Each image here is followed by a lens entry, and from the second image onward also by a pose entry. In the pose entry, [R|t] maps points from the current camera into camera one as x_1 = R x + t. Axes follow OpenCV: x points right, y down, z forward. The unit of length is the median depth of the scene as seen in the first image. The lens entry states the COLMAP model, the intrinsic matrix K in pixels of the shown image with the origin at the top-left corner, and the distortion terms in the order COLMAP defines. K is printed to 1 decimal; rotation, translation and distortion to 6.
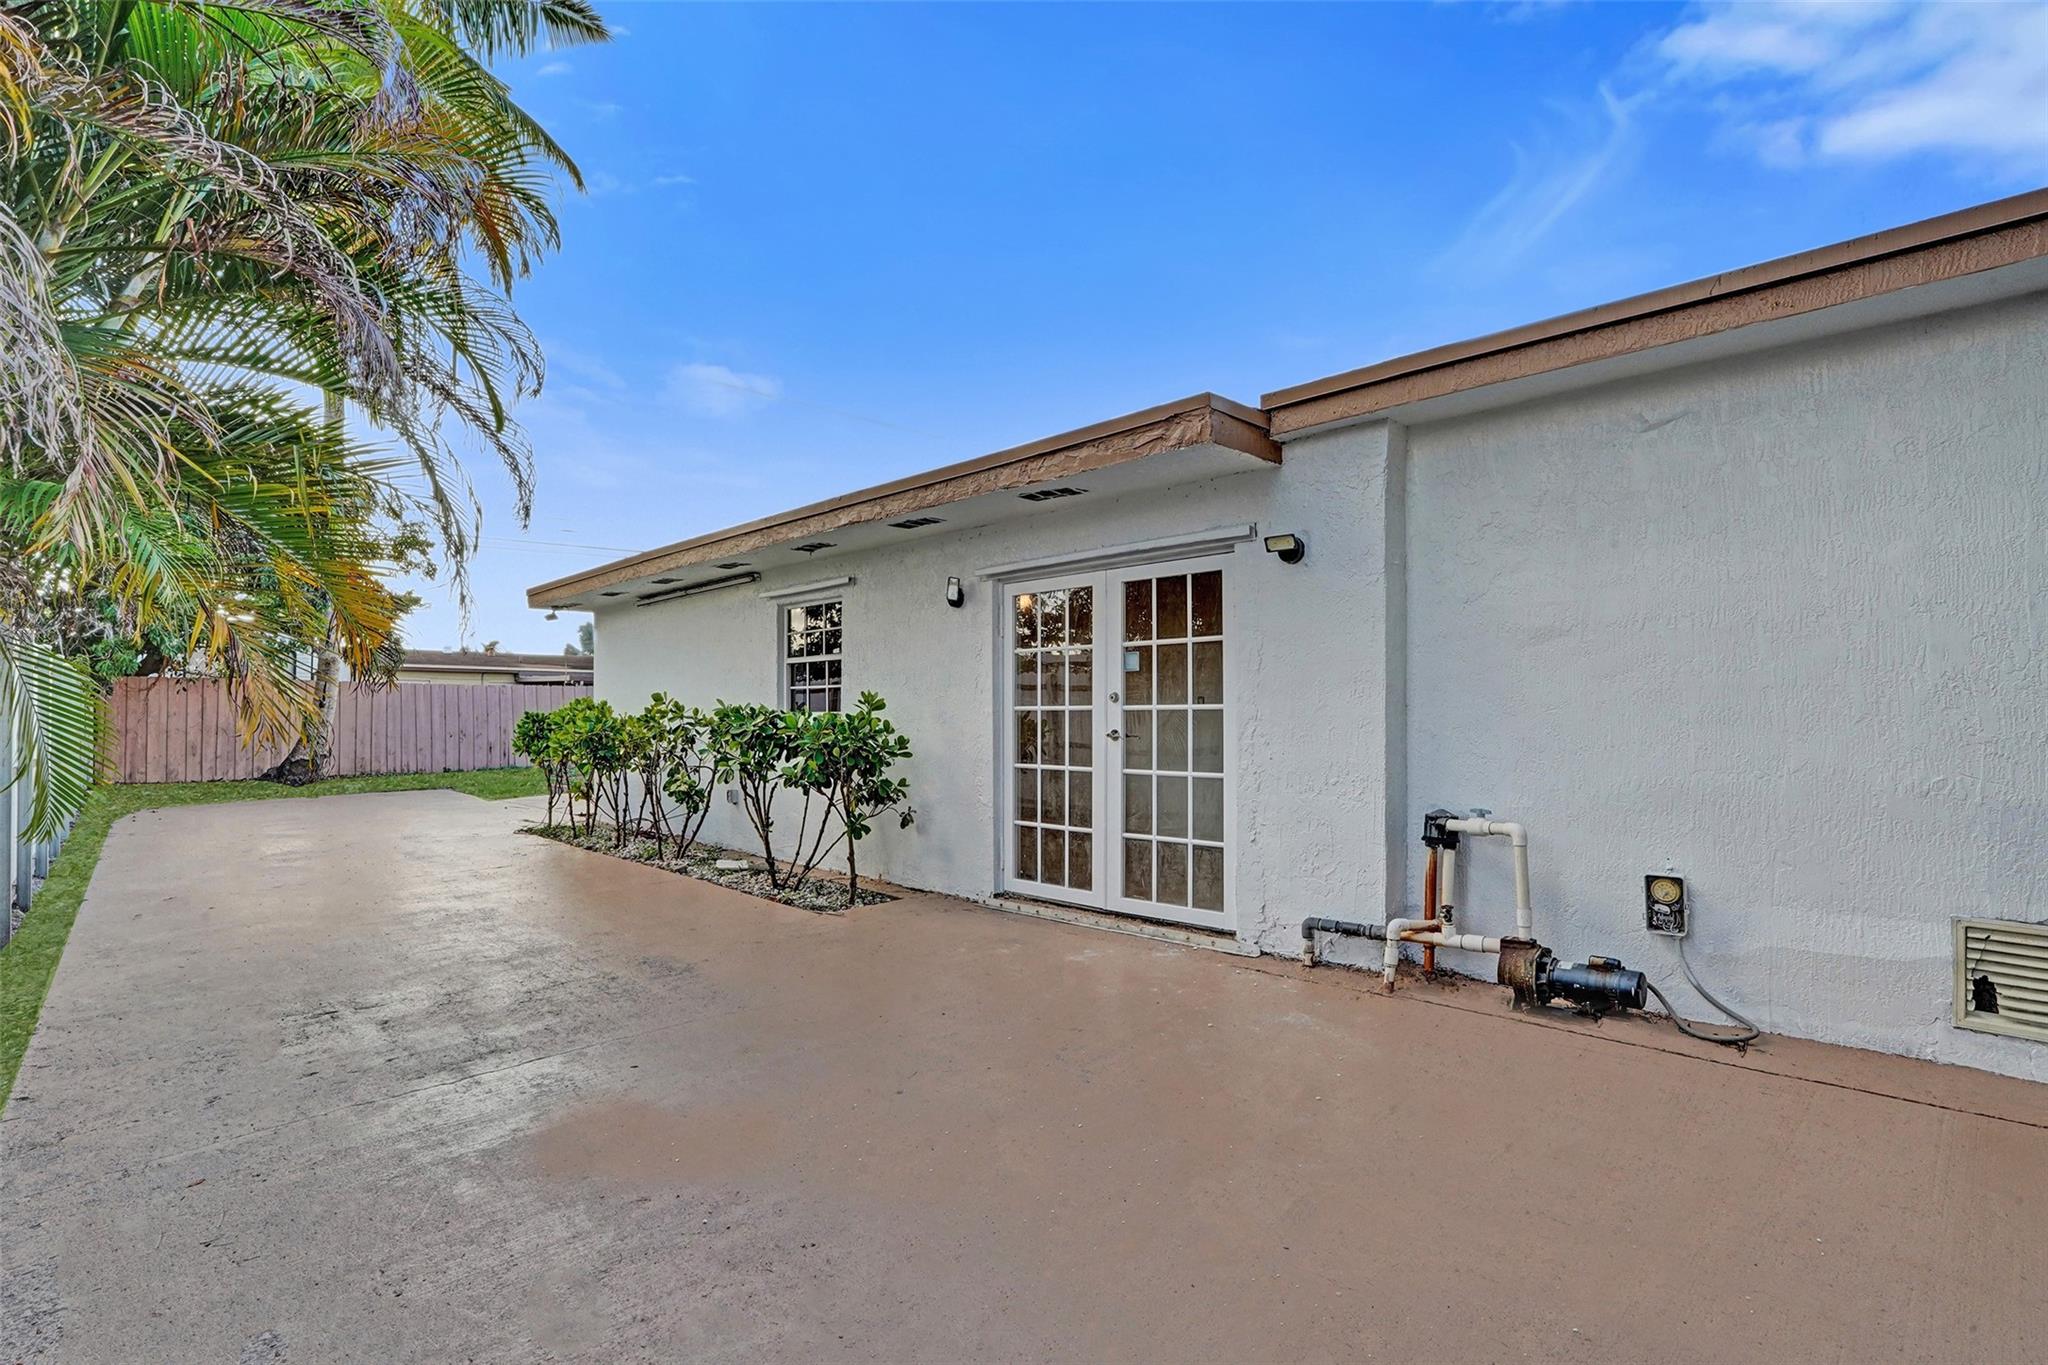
lens RADIAL K [[979.3, 0, 1032.5], [0, 979.3, 710.6], [0, 0, 1]] dist [-0.055405, 0.030794]
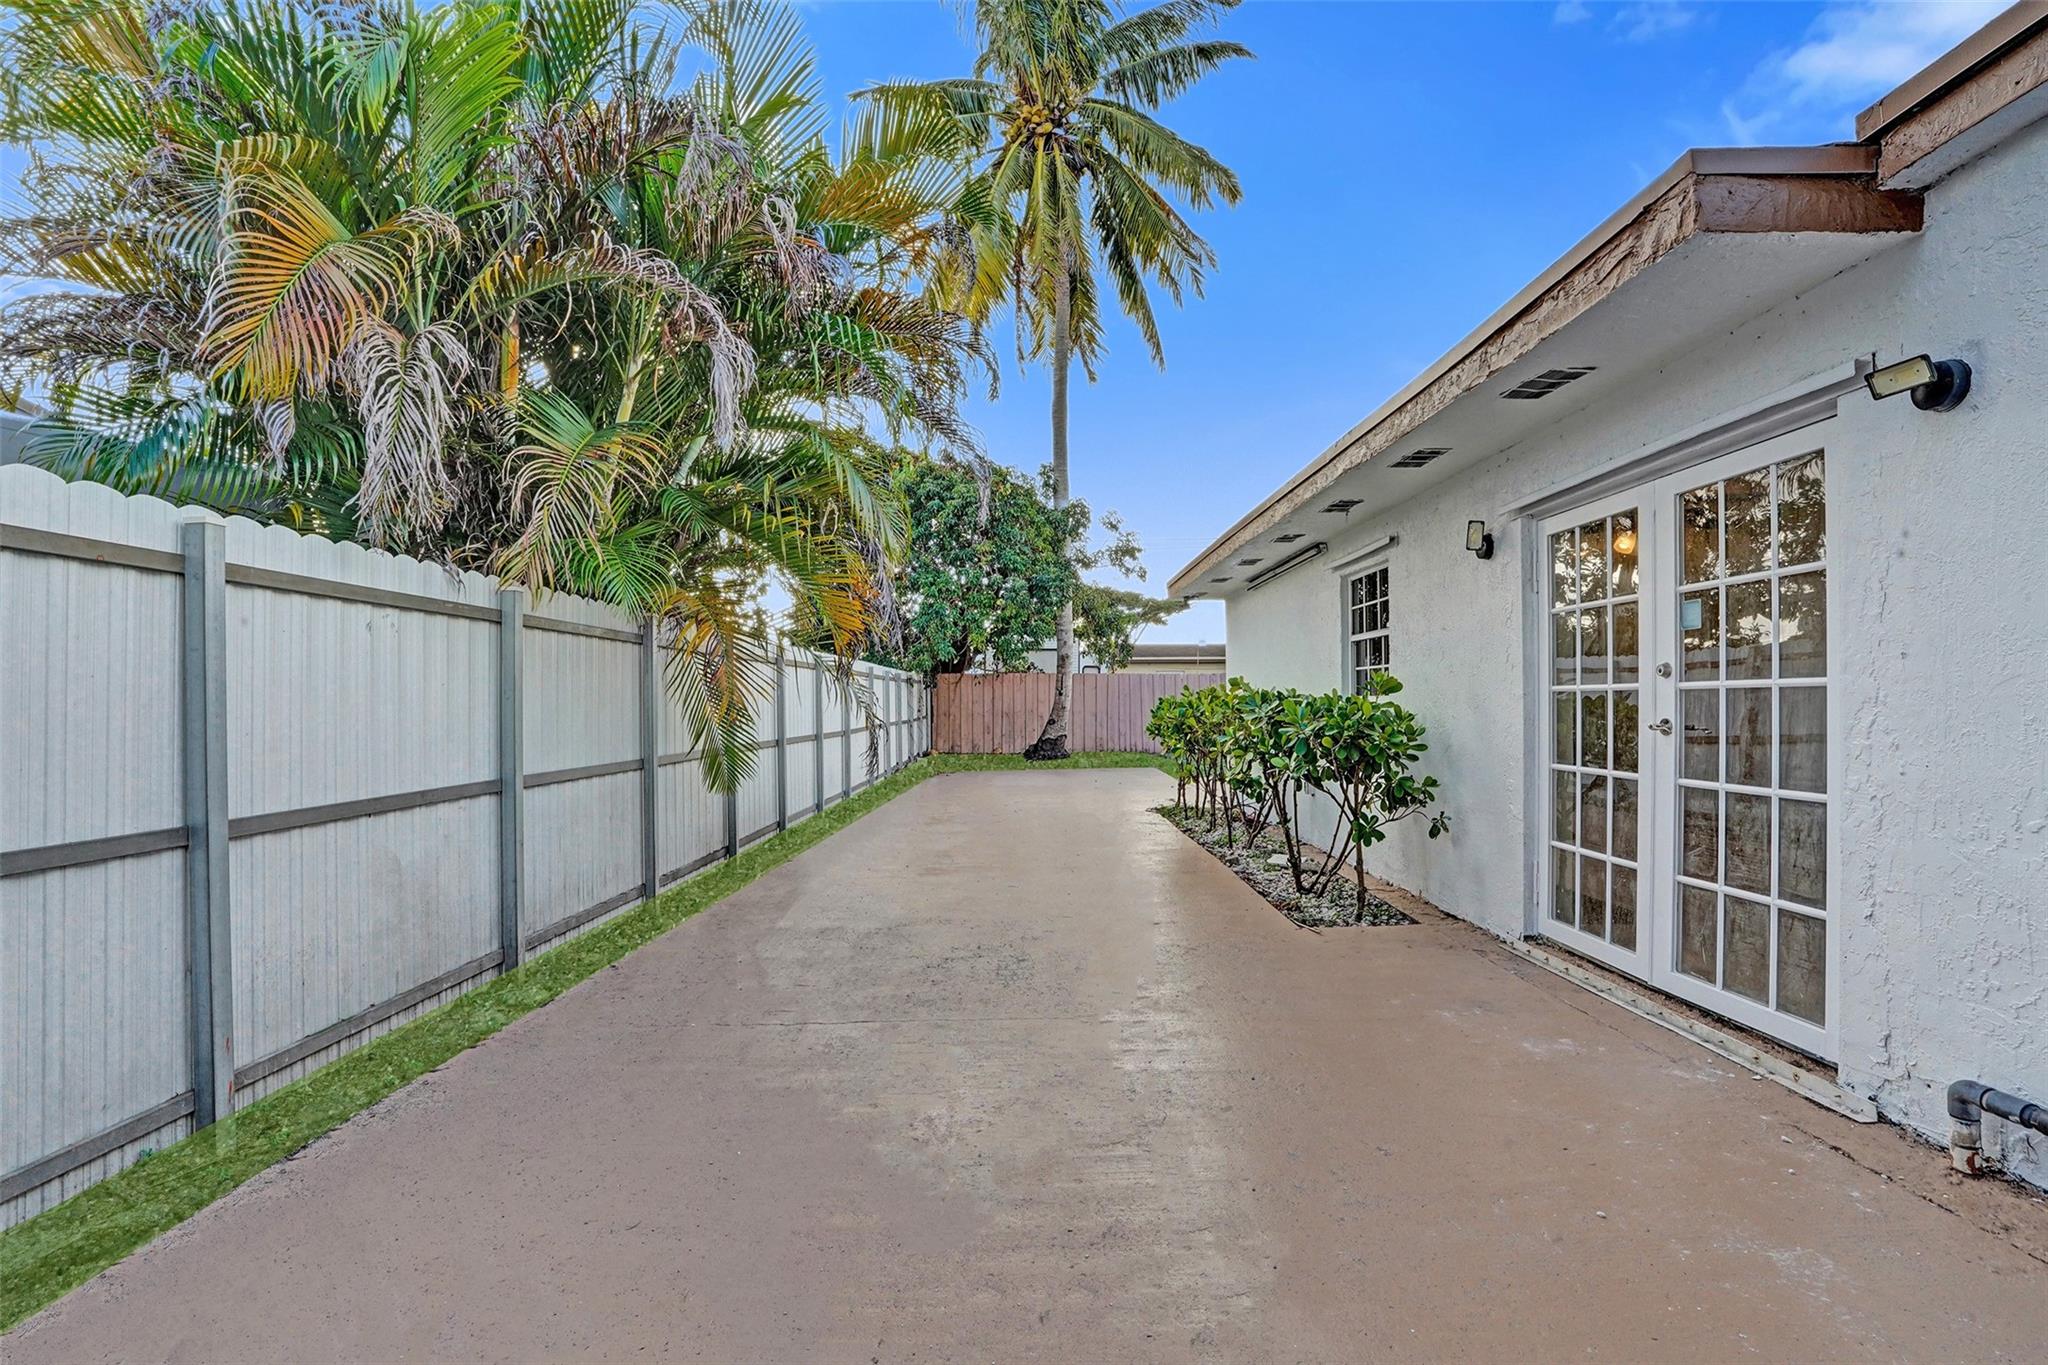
lens RADIAL K [[979.3, 0, 1032.5], [0, 979.3, 710.6], [0, 0, 1]] dist [-0.055405, 0.030794]
pose [[0.697455, -0.000677, -0.716628, 0.253512], [0.013309, 0.999839, 0.012009, 0.000548], [0.716505, -0.017914, 0.697352, 0.237092]]
